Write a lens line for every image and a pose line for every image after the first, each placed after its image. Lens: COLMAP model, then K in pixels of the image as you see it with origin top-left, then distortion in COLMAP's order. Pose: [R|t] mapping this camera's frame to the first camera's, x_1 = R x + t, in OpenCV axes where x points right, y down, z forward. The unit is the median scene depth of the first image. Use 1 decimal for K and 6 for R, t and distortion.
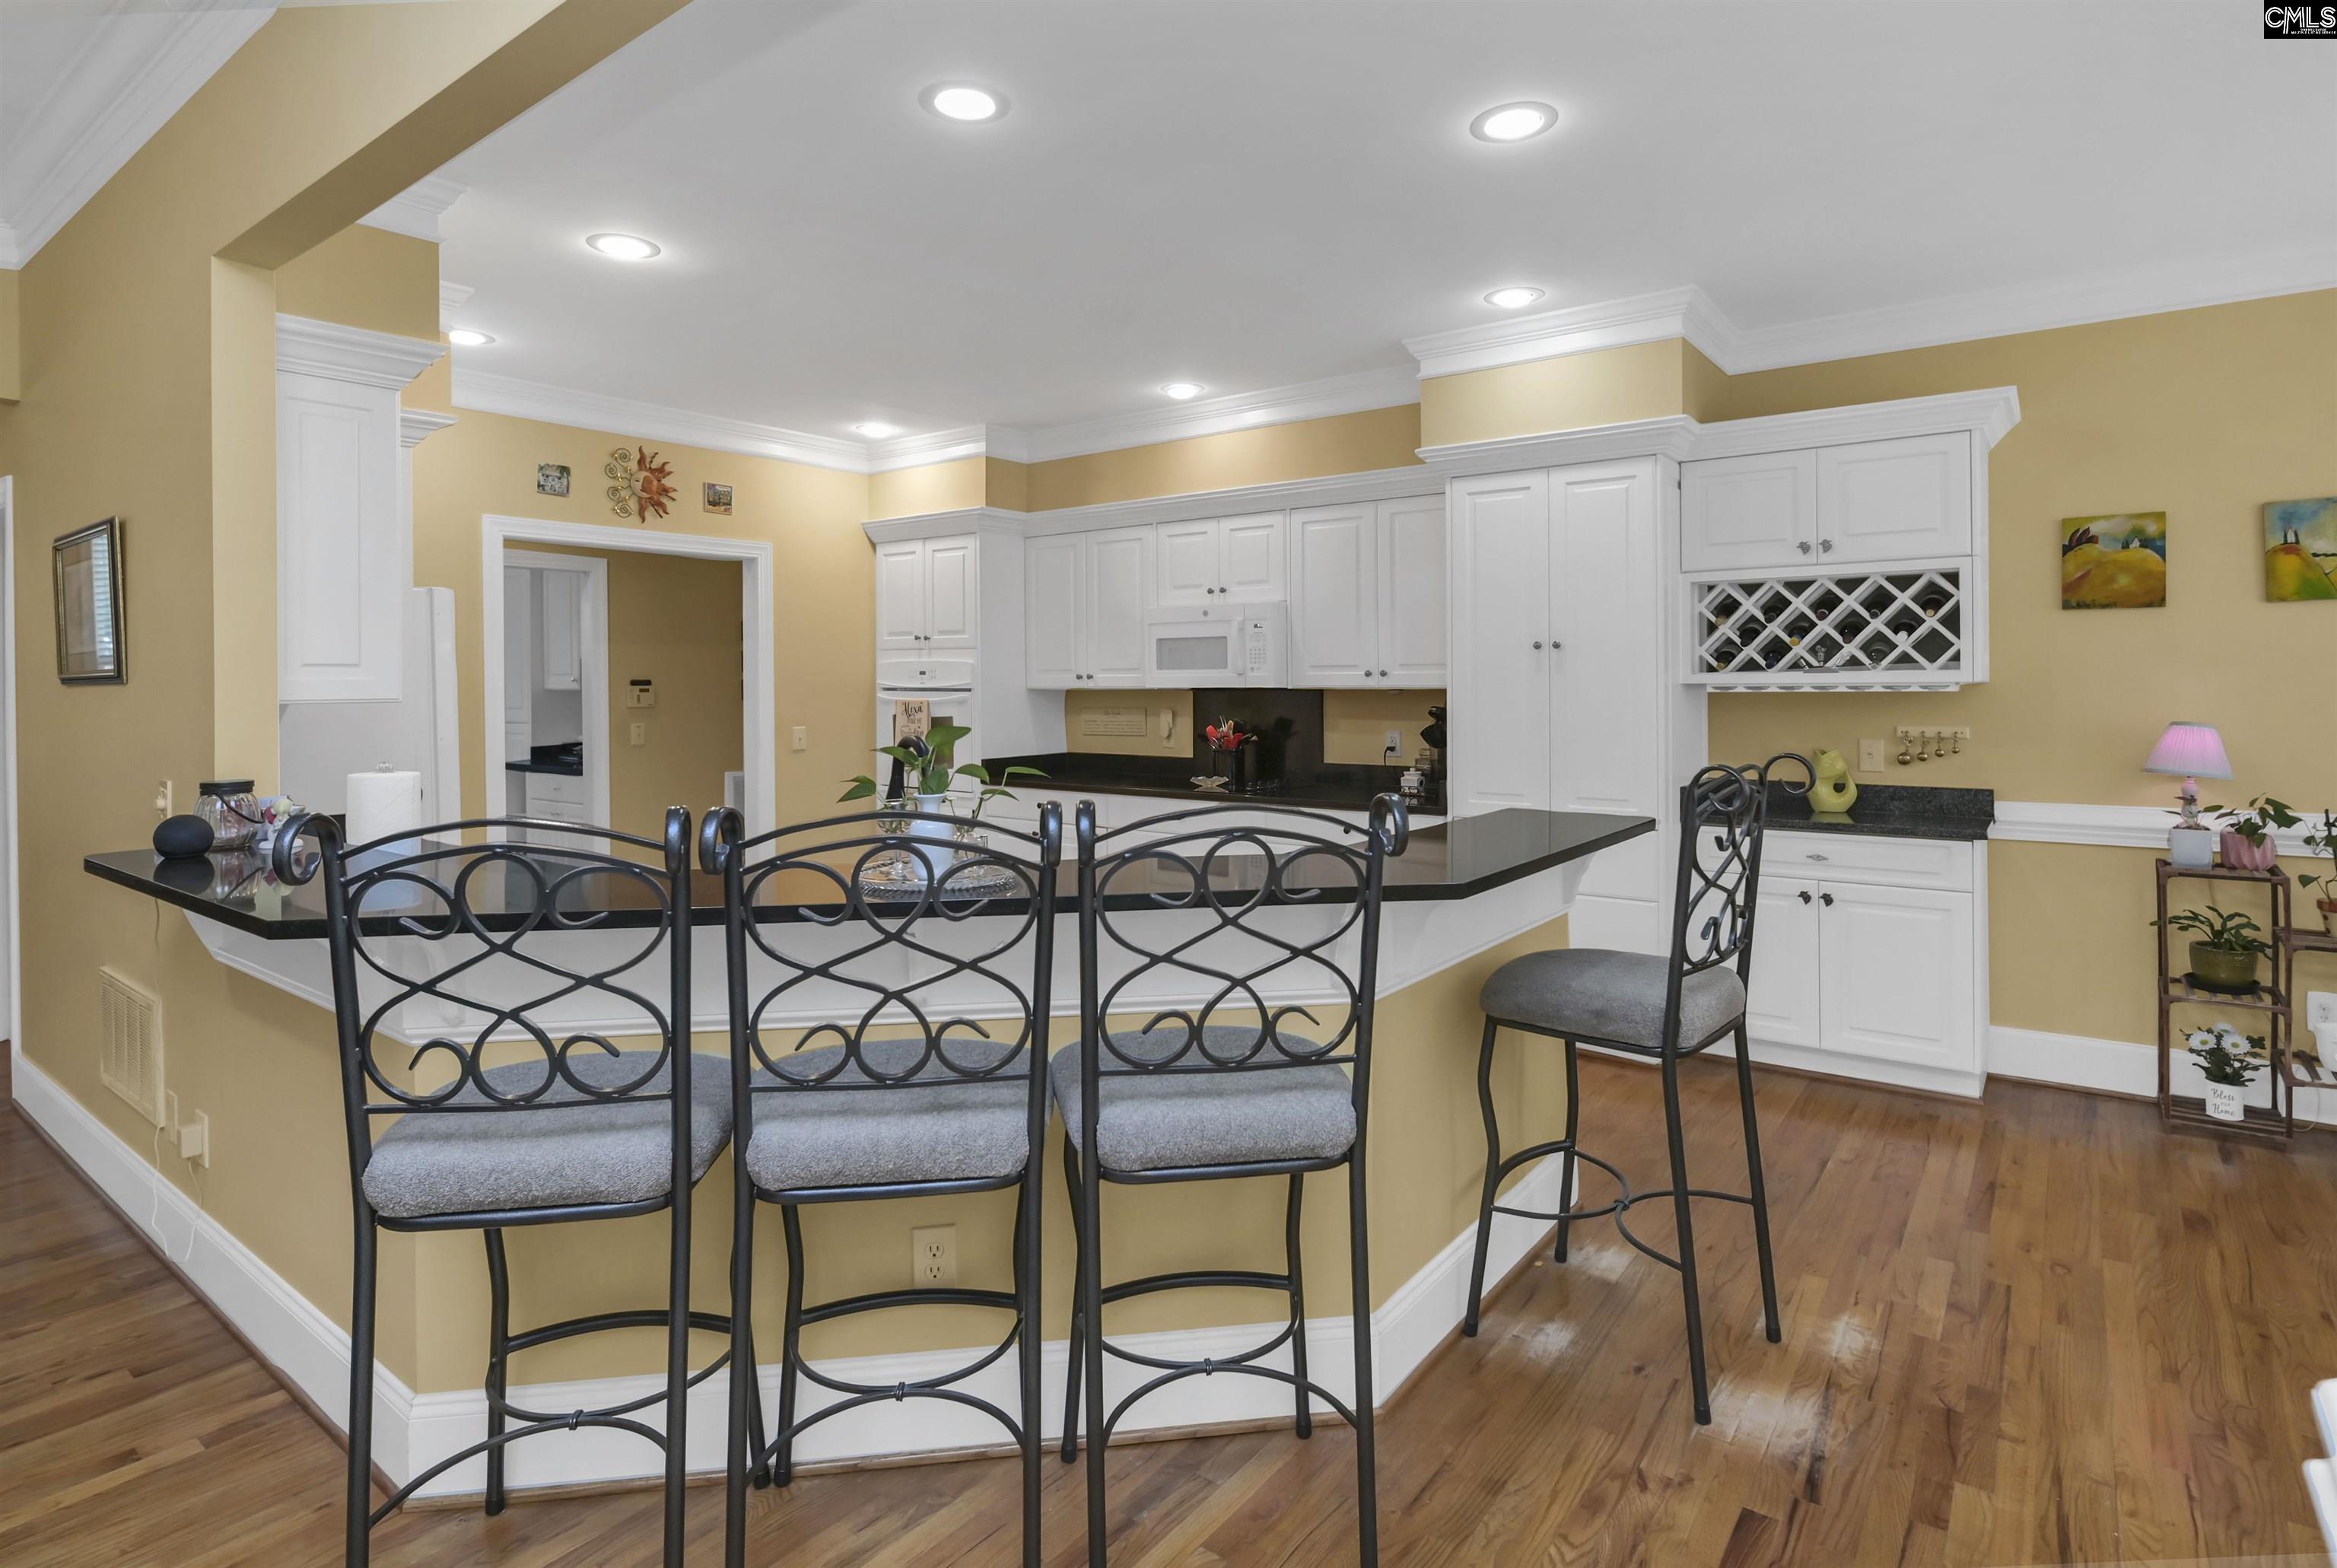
lens RADIAL K [[1168.4, 0, 1205.0], [0, 1168.4, 693.0], [0, 0, 1]] dist [0.001727, -0.005636]
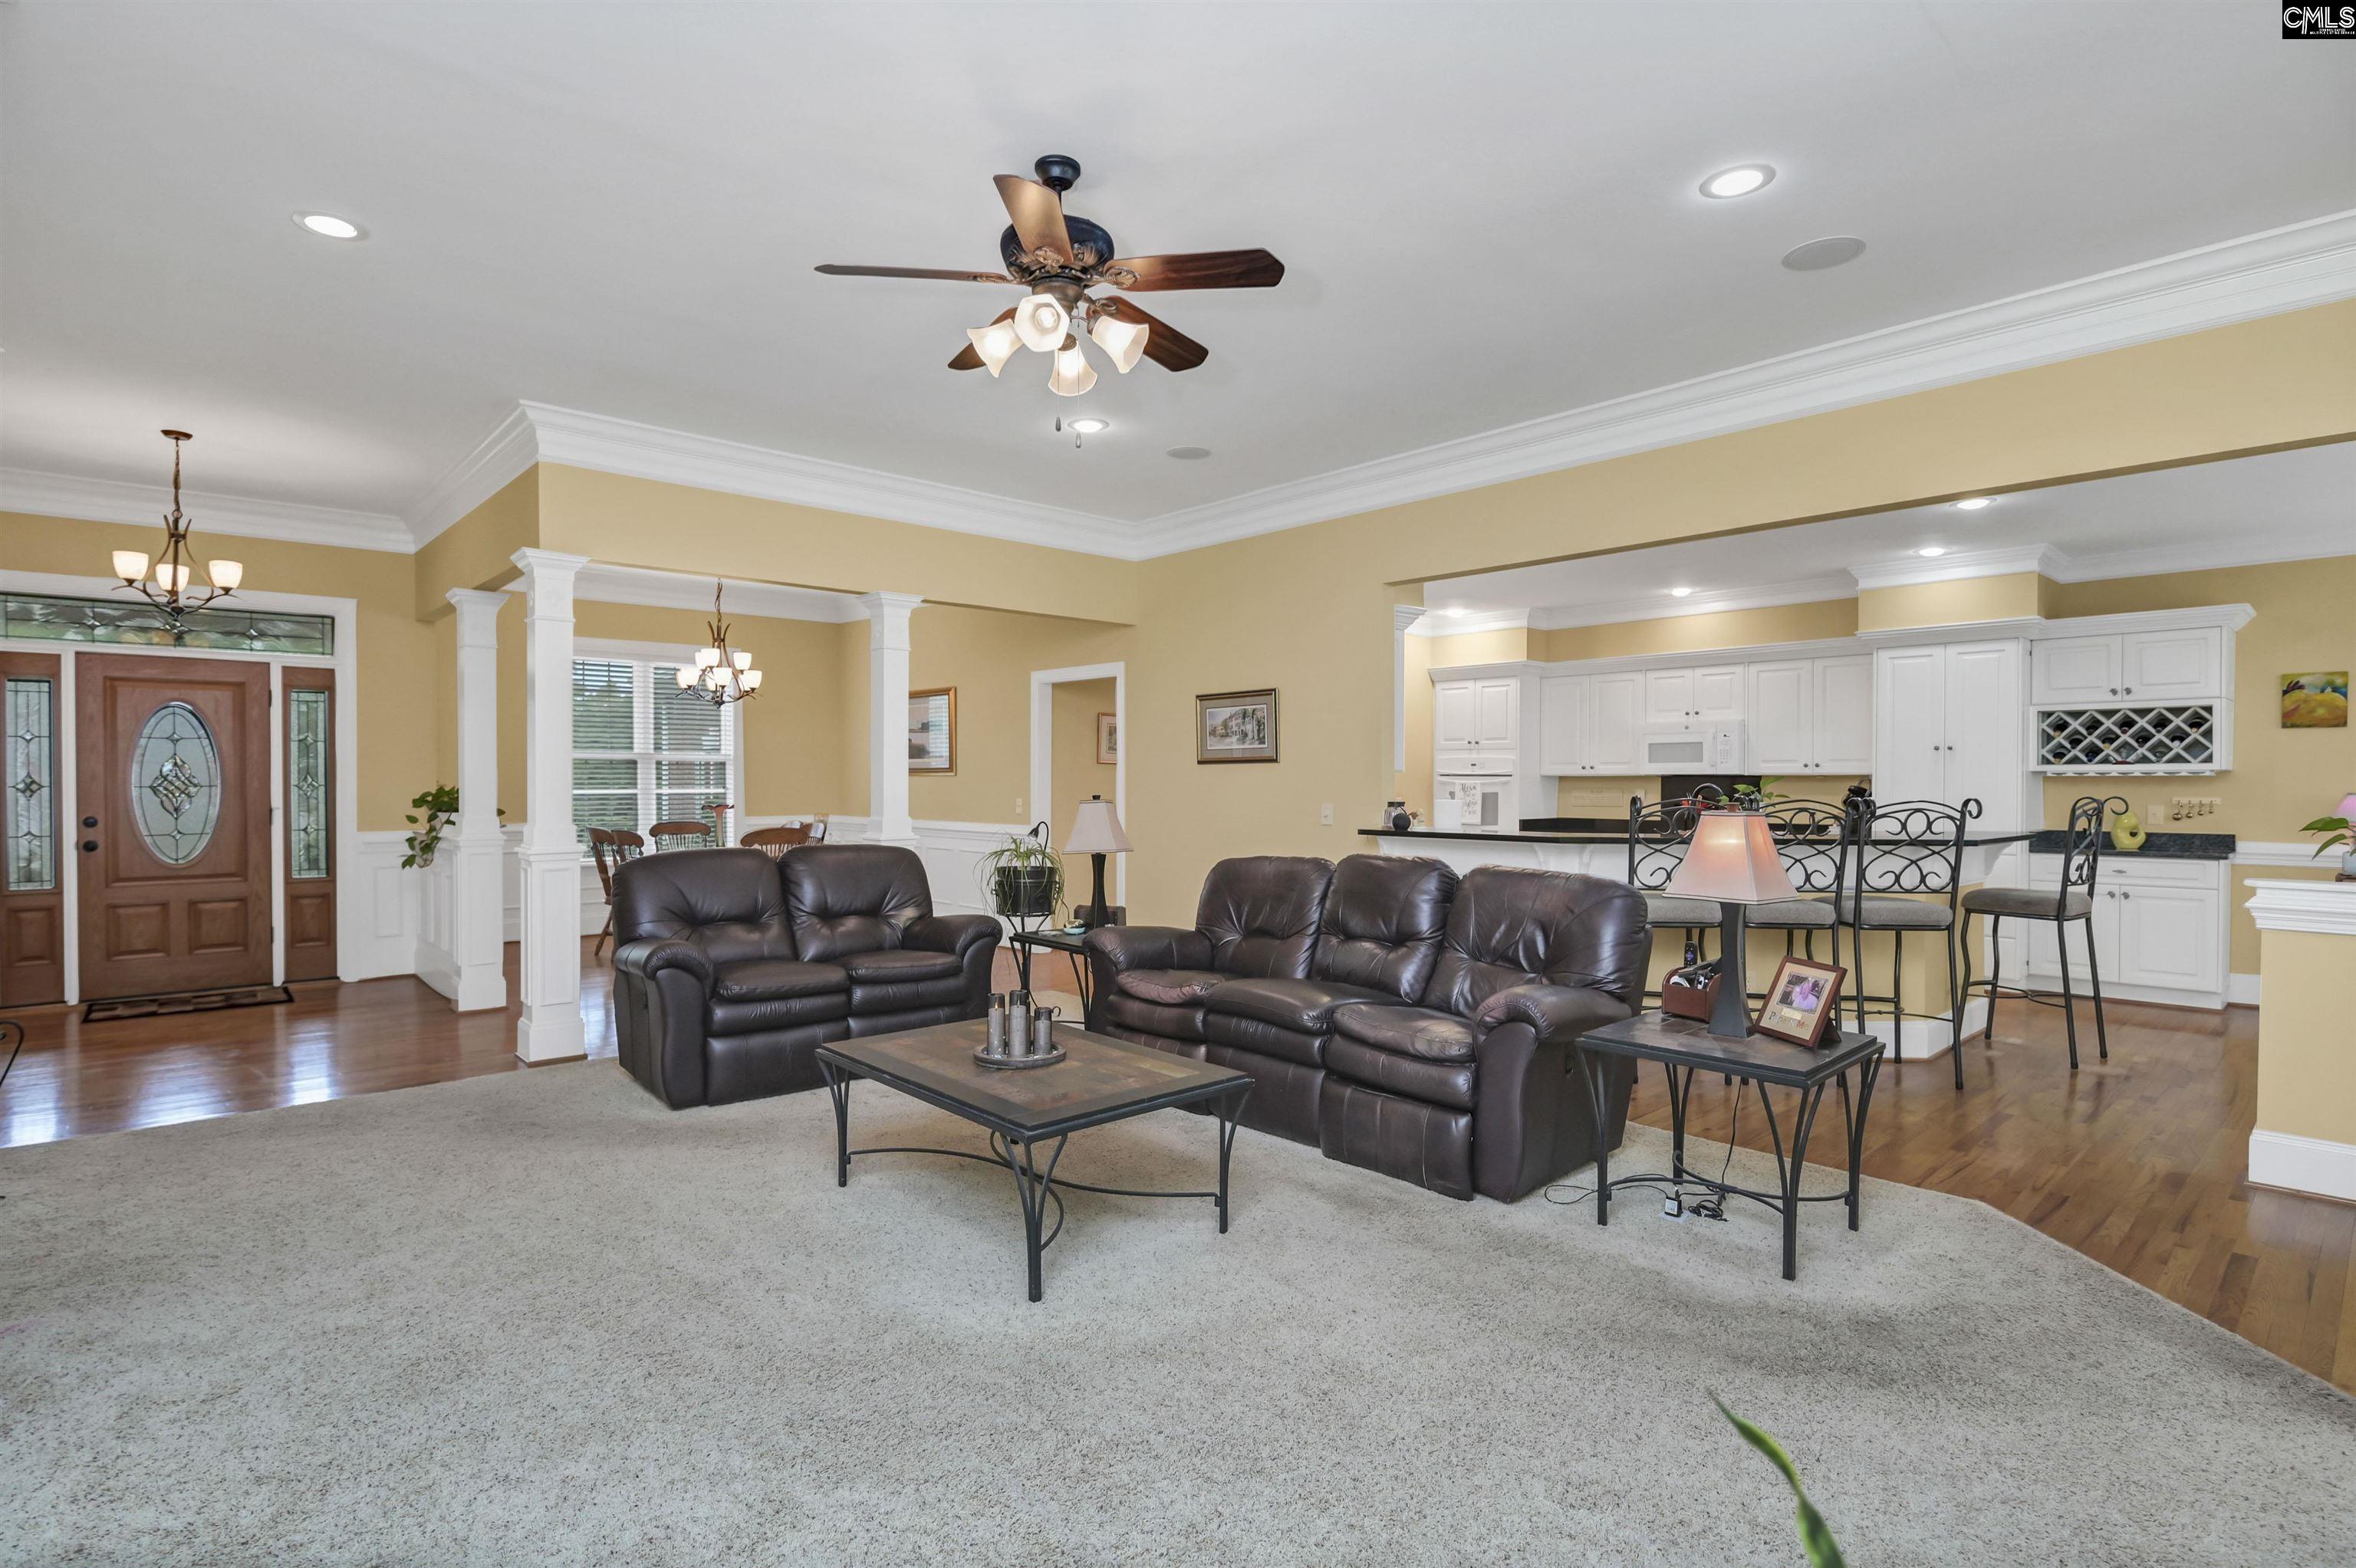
lens RADIAL K [[1123.5, 0, 1170.0], [0, 1123.5, 799.9], [0, 0, 1]] dist [-0.033481, 0.003599]
pose [[0.977516, 0.012100, -0.210516, -0.482212], [-0.011361, 0.999924, 0.004717, 0.041479], [0.210557, -0.002219, 0.977579, -0.837202]]
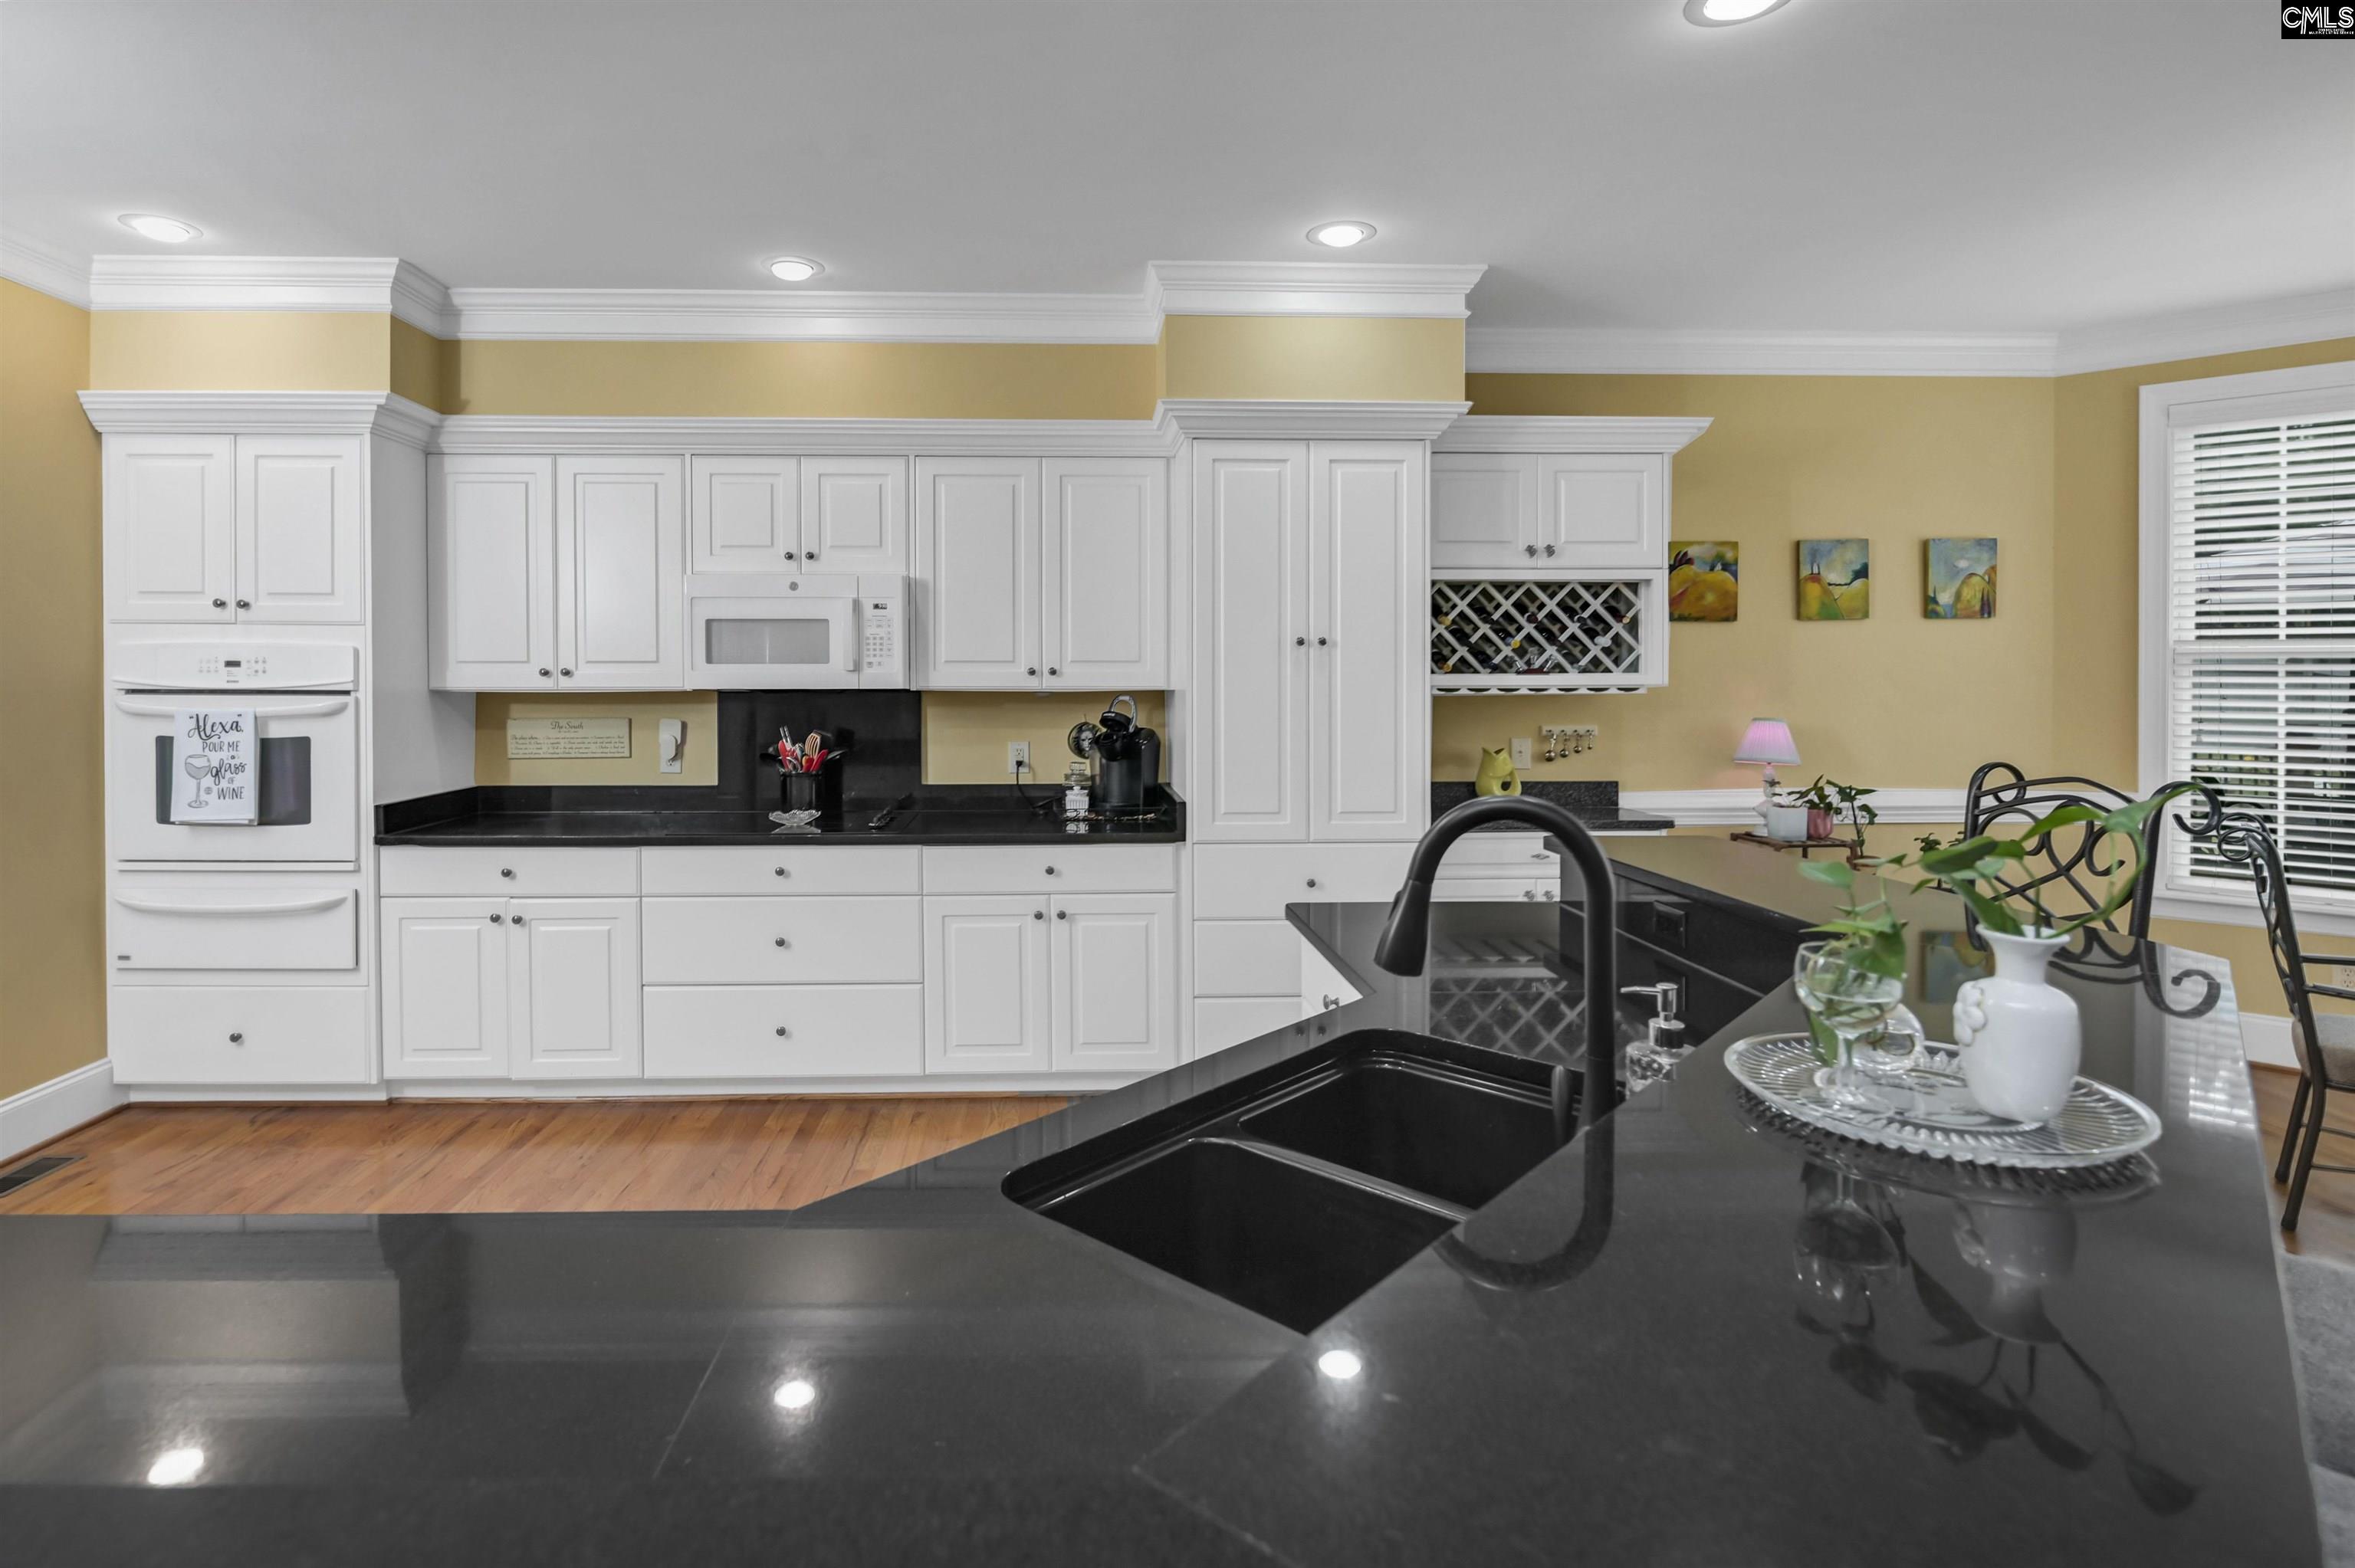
lens RADIAL K [[1177.2, 0, 1110.5], [0, 1177.2, 688.4], [0, 0, 1]] dist [0.001727, -0.005636]
pose [[0.792697, 0.000558, 0.609616, -0.376567], [0.002173, 0.999991, -0.003742, -0.002096], [-0.609613, 0.004291, 0.792688, 0.394549]]
